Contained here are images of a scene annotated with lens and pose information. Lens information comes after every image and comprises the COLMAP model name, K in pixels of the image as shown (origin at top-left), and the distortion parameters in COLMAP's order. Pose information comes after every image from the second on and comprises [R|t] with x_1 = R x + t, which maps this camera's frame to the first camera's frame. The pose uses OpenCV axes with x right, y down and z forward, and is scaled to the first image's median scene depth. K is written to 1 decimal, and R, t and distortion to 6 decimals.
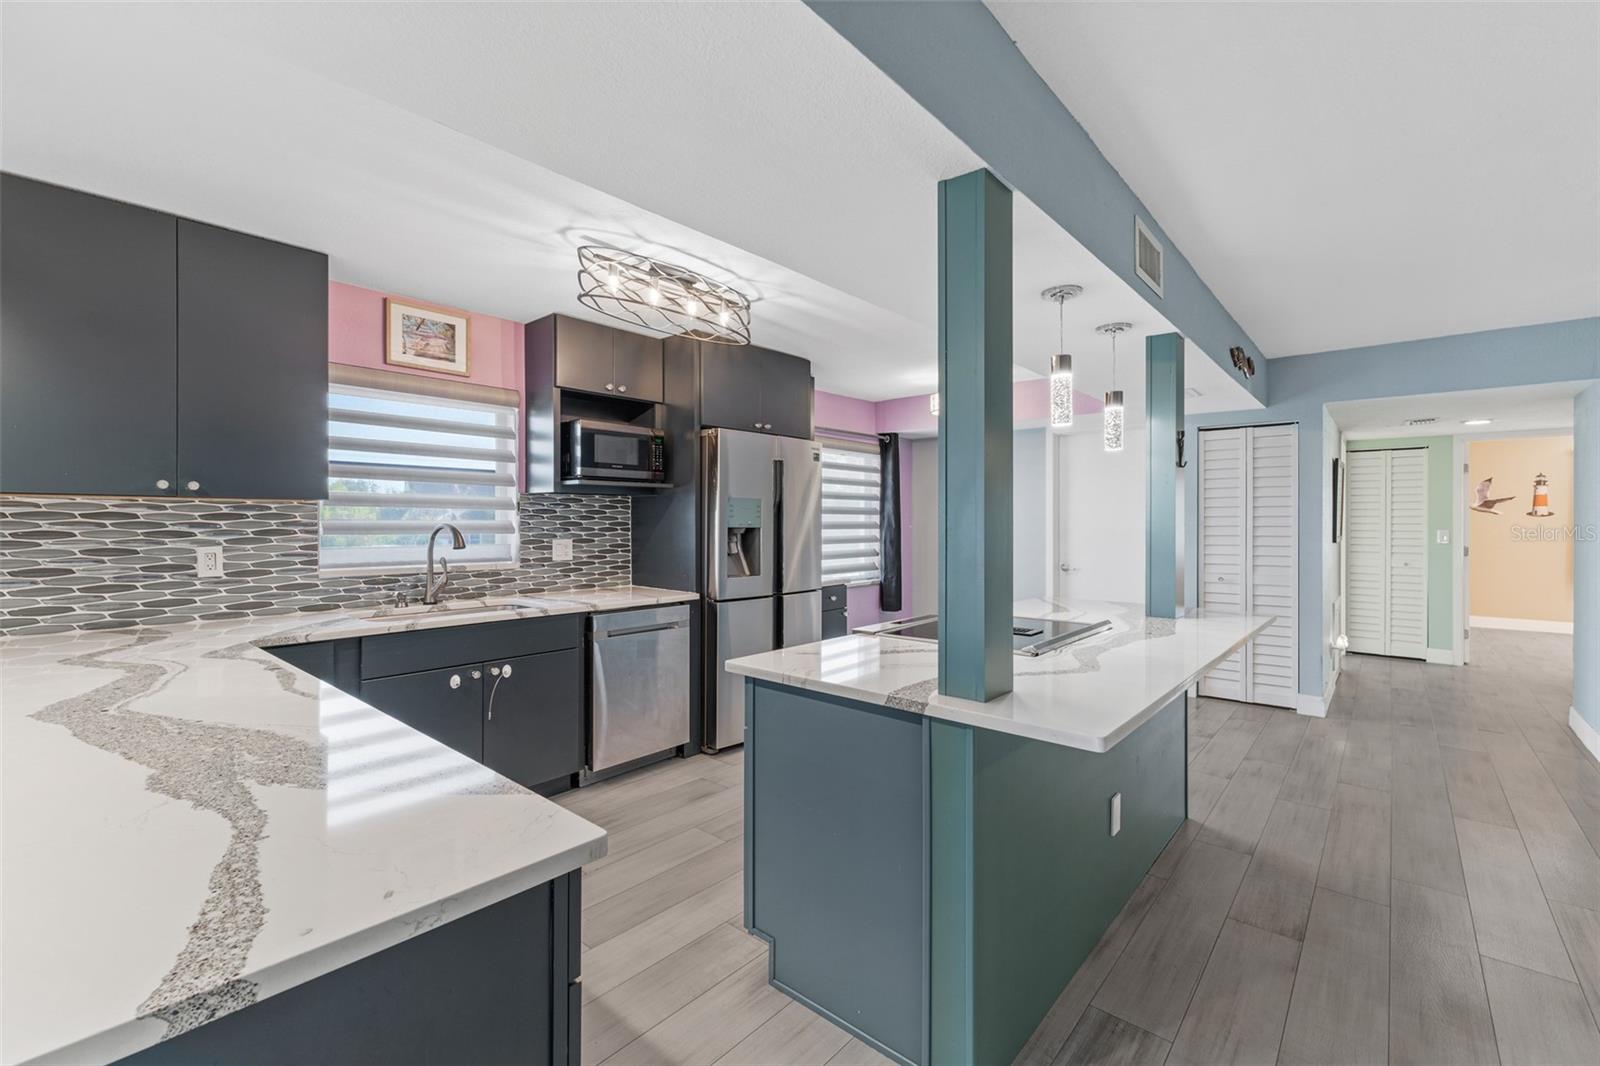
lens RADIAL K [[685.1, 0, 796.4], [0, 685.1, 522.8], [0, 0, 1]] dist [0.005089, 0.000173]
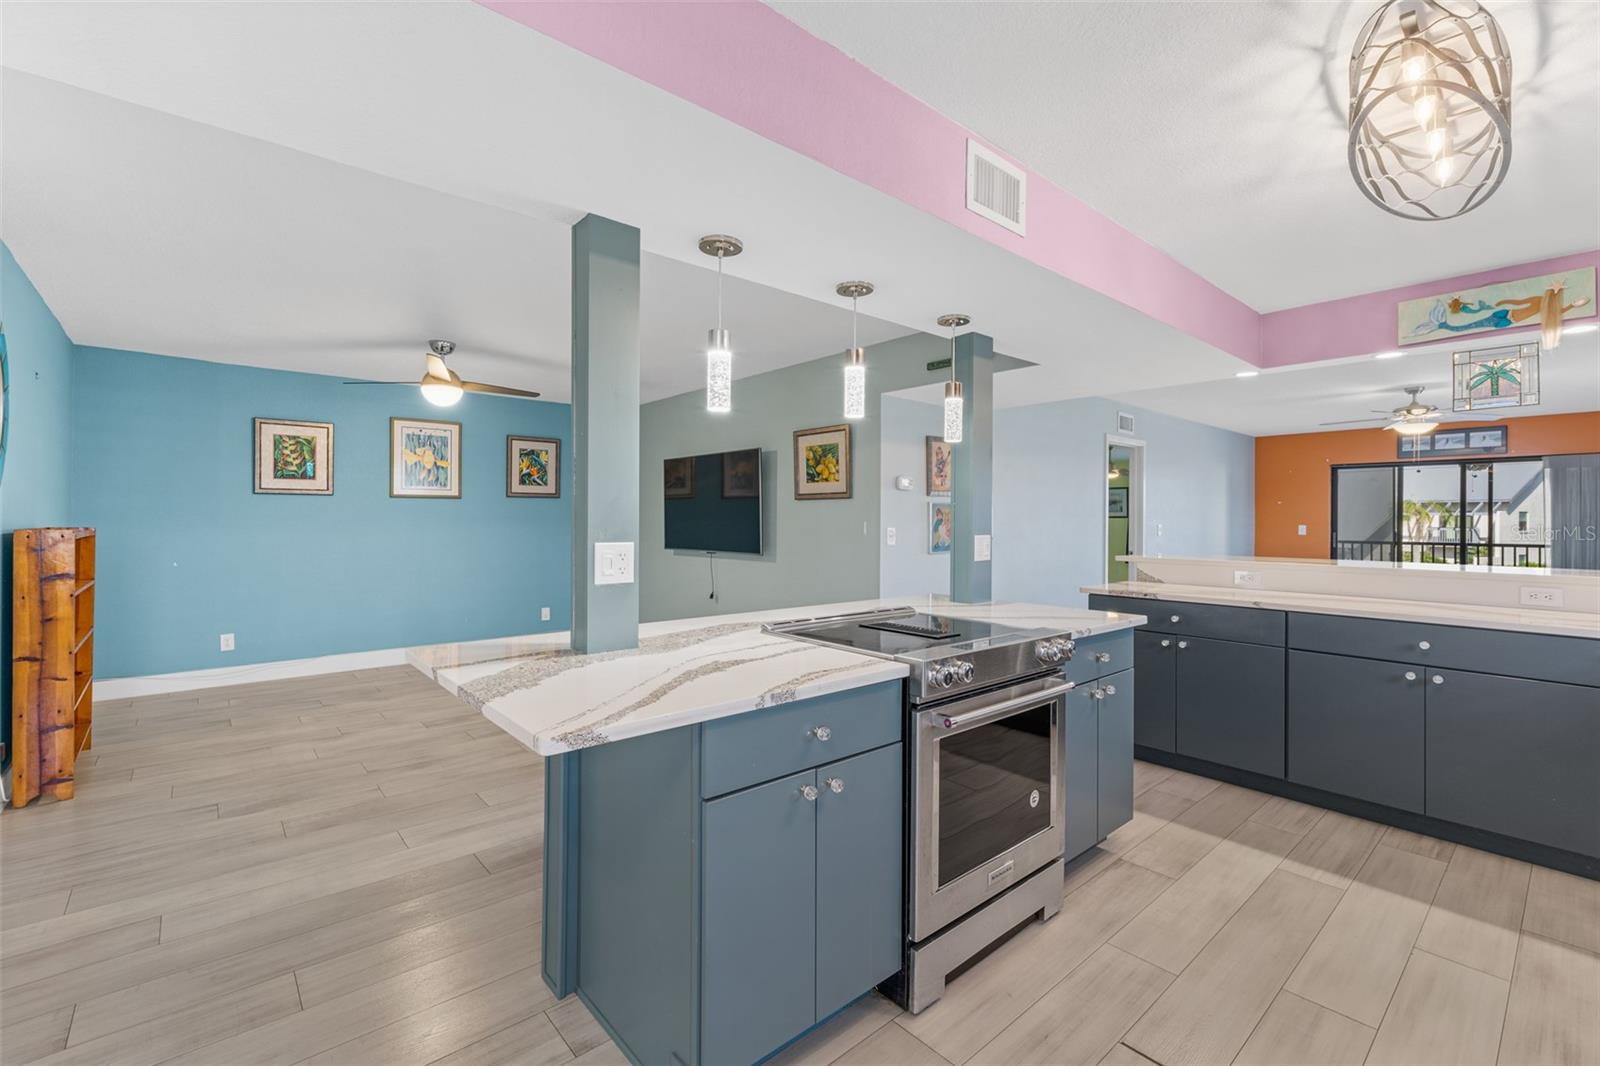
lens RADIAL K [[691.8, 0, 798.9], [0, 691.8, 519.1], [0, 0, 1]] dist [0.005511, 0.000316]
pose [[-0.990669, -0.006458, 0.136139, 0.220178], [-0.006284, 0.999979, 0.001710, 0.007583], [-0.136147, 0.000838, -0.990688, 1.390644]]
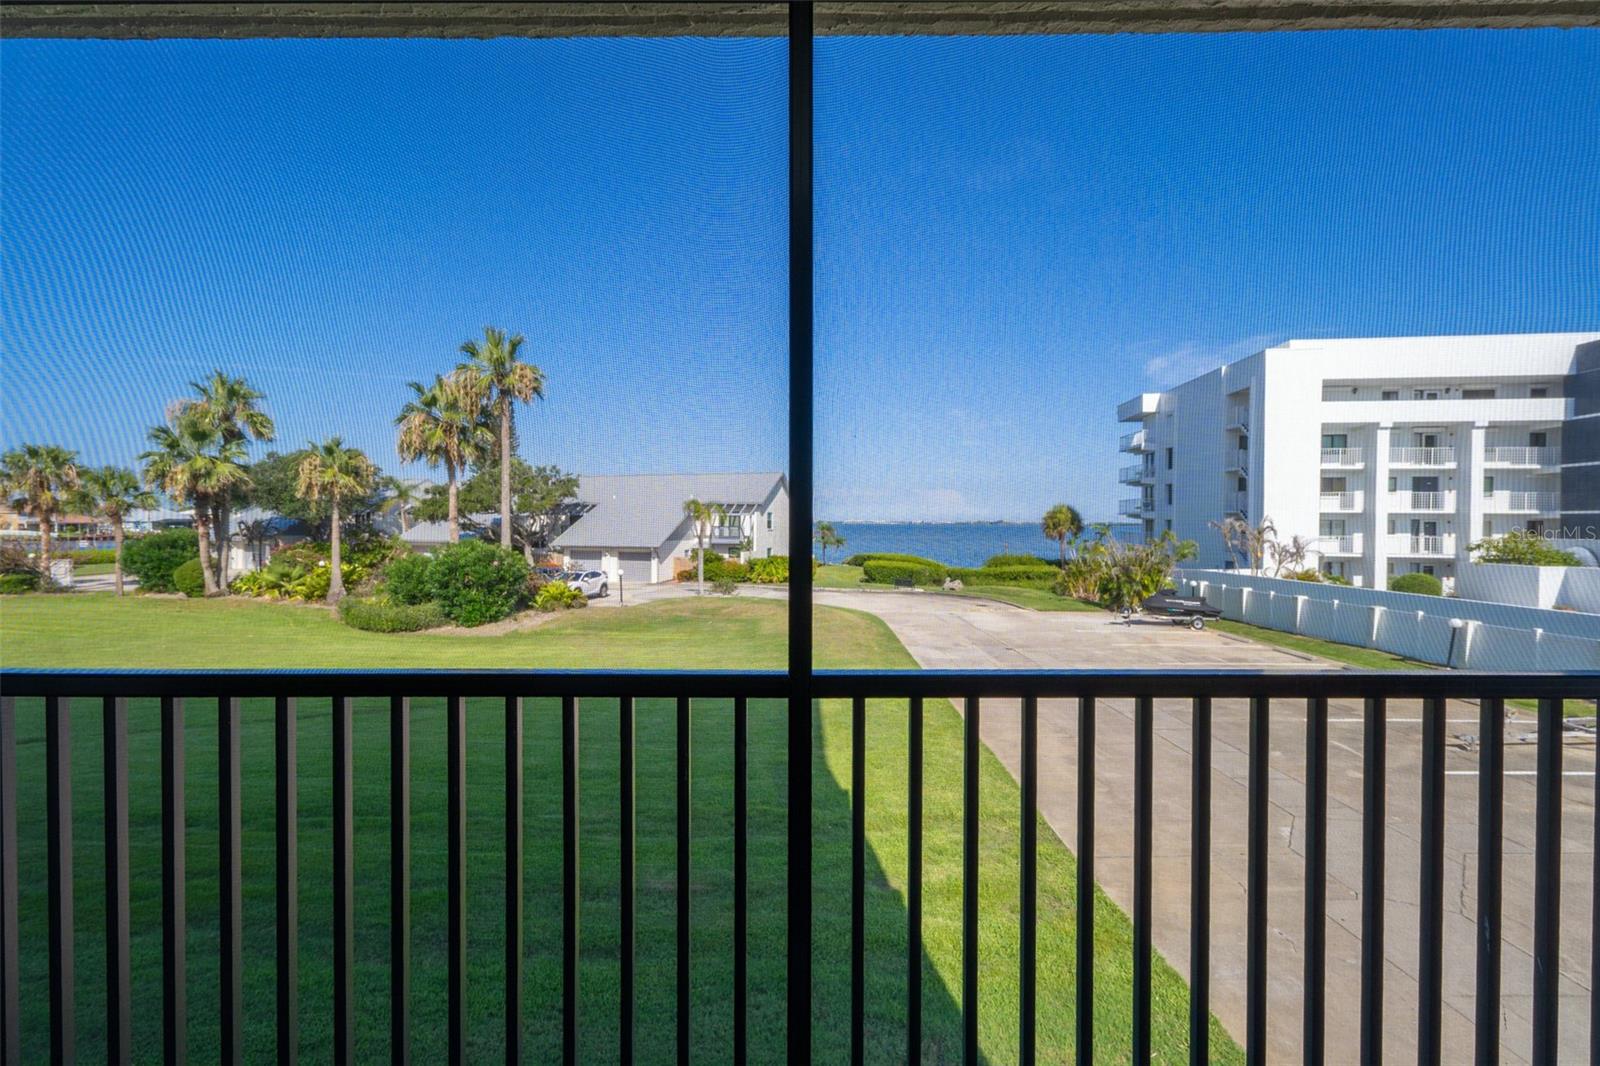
lens RADIAL K [[665.2, 0, 795.5], [0, 665.2, 532.4], [0, 0, 1]] dist [0.003550, 0.000174]
pose [[-0.754981, 0.009231, -0.655681, -1.953257], [-0.001538, 0.999873, 0.015848, 0.006295], [0.655744, 0.012974, -0.754871, -1.541792]]
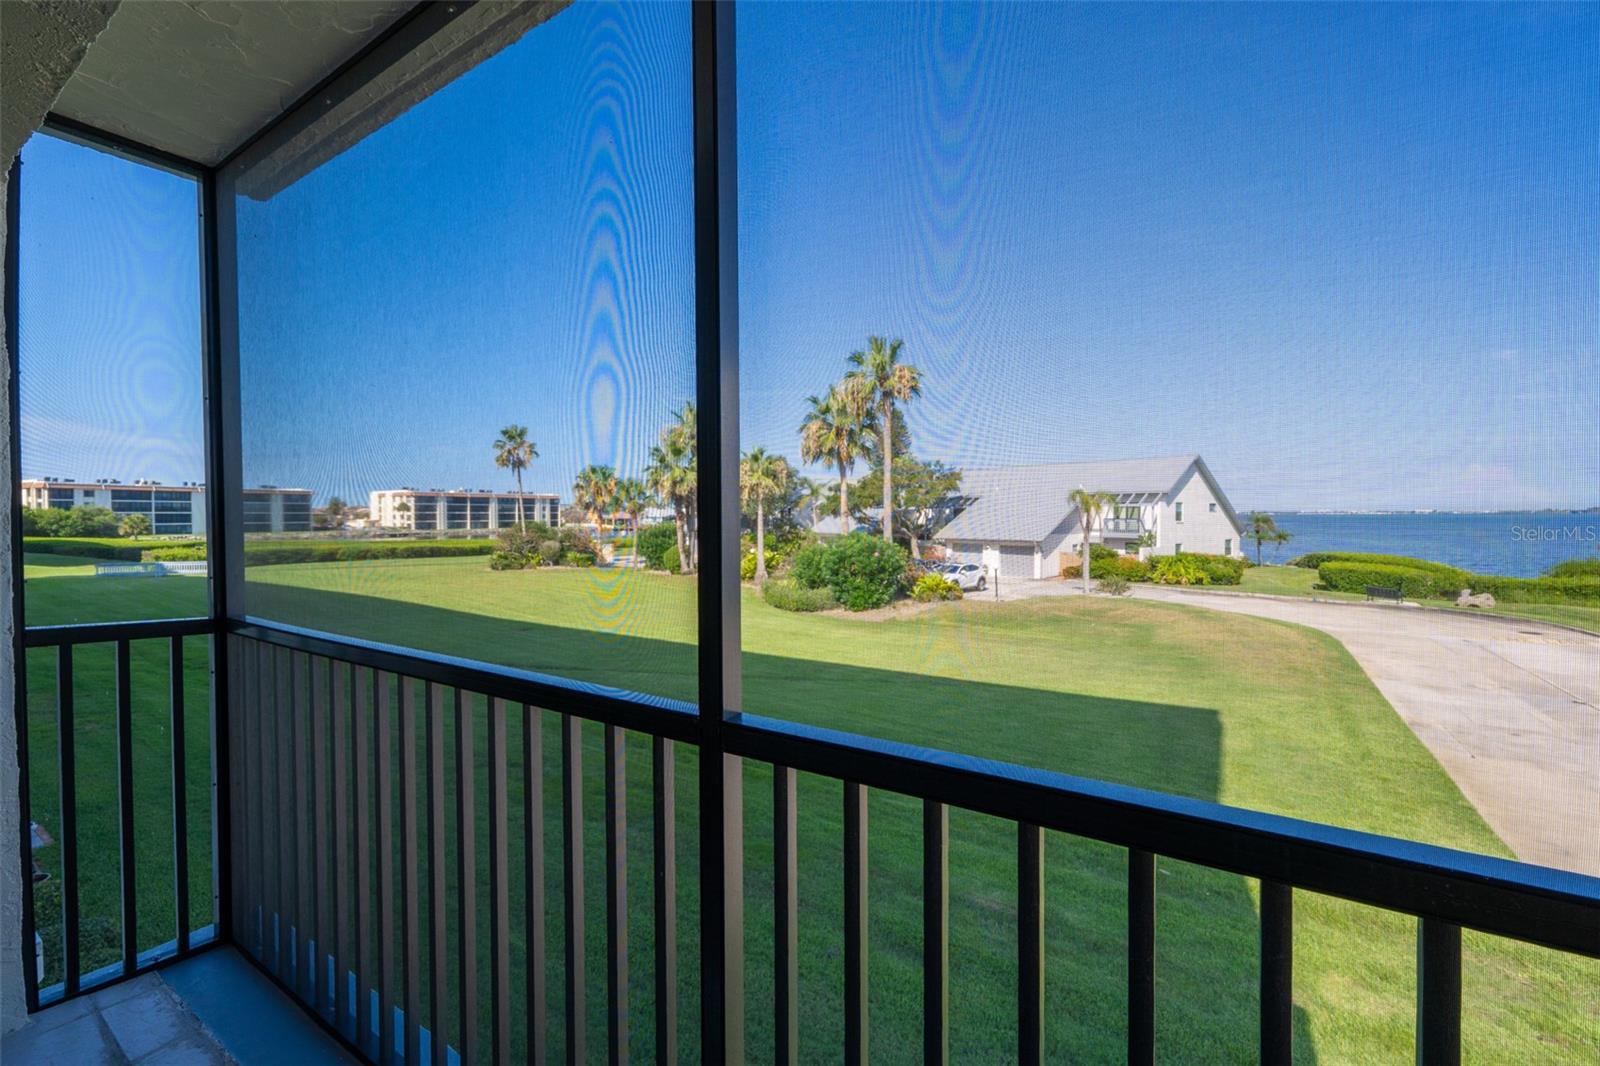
lens RADIAL K [[667.4, 0, 800.0], [0, 667.4, 533.0], [0, 0, 1]] dist [0.007432, 0.000391]
pose [[-0.989212, 0.010655, -0.146101, -2.208345], [0.006947, 0.999641, 0.025867, 0.005805], [0.146324, 0.024573, -0.988932, -1.536943]]
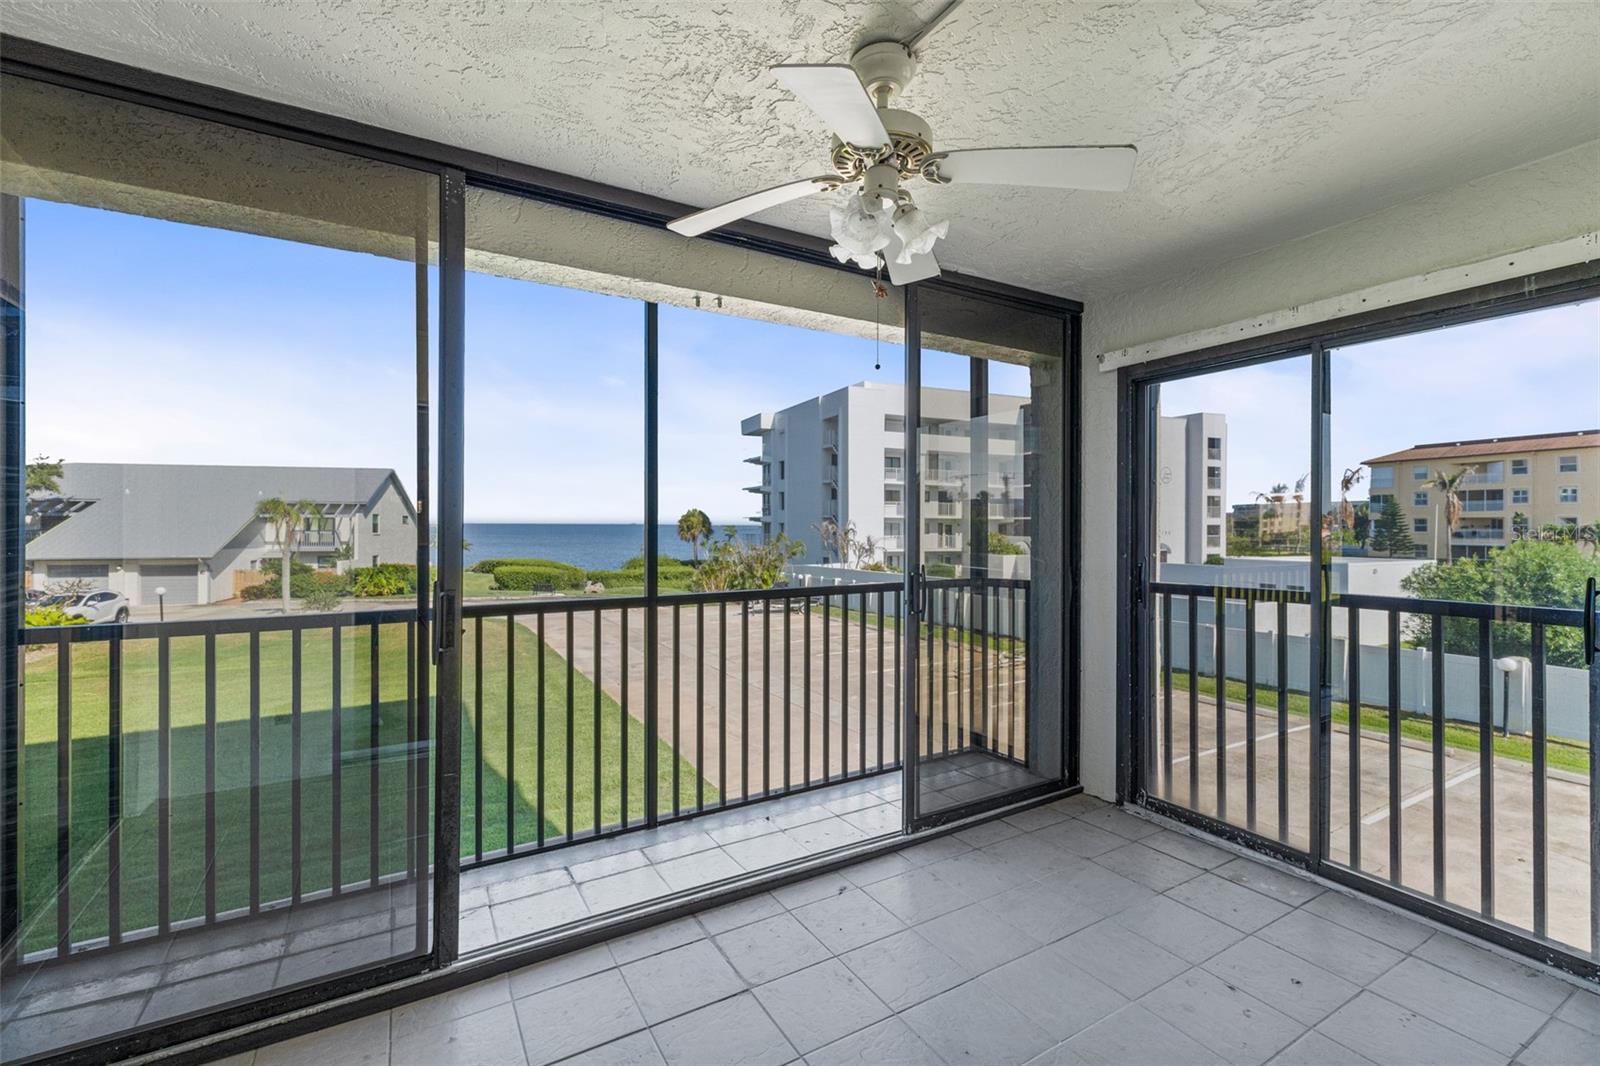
lens RADIAL K [[685.1, 0, 796.4], [0, 685.1, 522.8], [0, 0, 1]] dist [0.005089, 0.000173]
pose [[-0.317285, -0.003409, -0.948324, -1.383771], [-0.001327, 0.999994, -0.003151, -0.001302], [0.948329, 0.000258, -0.317287, -1.350862]]
